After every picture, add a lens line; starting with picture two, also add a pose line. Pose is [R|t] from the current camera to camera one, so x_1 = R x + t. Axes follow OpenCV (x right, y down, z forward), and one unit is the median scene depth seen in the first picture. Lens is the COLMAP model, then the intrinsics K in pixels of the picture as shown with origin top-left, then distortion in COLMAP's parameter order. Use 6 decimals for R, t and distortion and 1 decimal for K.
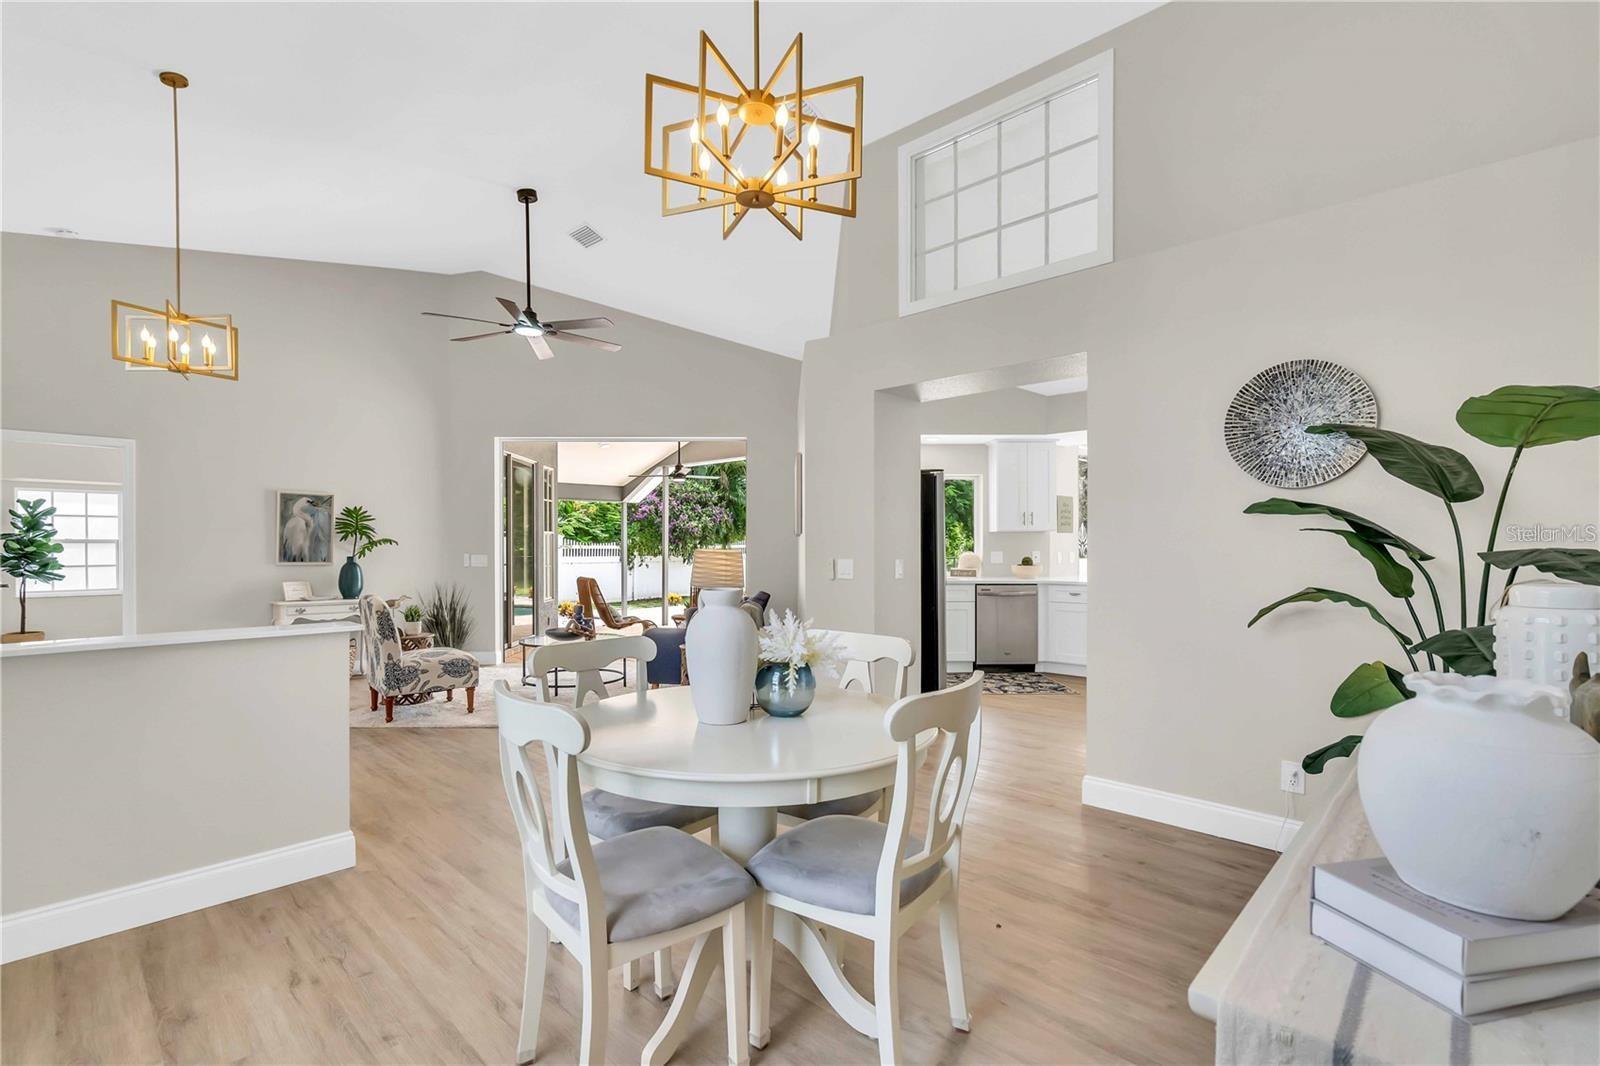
lens RADIAL K [[730.2, 0, 793.9], [0, 730.2, 534.5], [0, 0, 1]] dist [-0.000853, 0.000547]
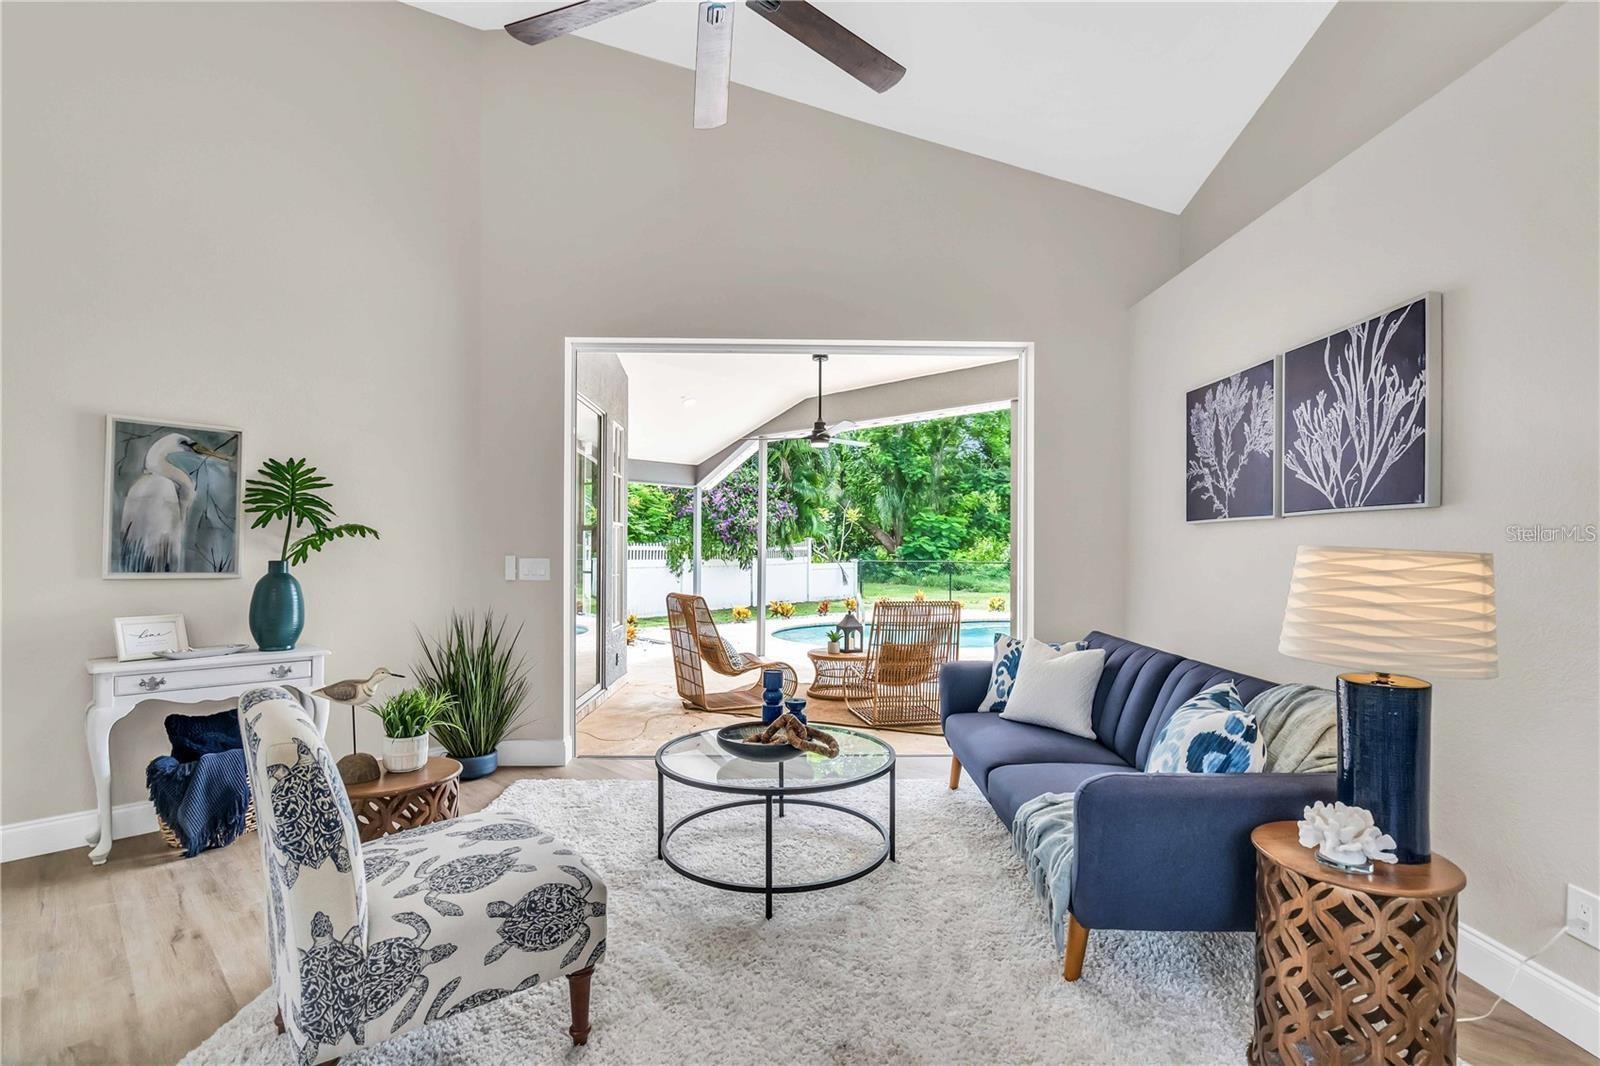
lens RADIAL K [[730.2, 0, 809.8], [0, 730.2, 534.0], [0, 0, 1]] dist [-0.000853, 0.000547]
pose [[0.999791, 0.006816, 0.019271, -0.269051], [-0.006725, 0.999966, -0.004760, 0.012673], [-0.019303, 0.004629, 0.999803, 0.517362]]
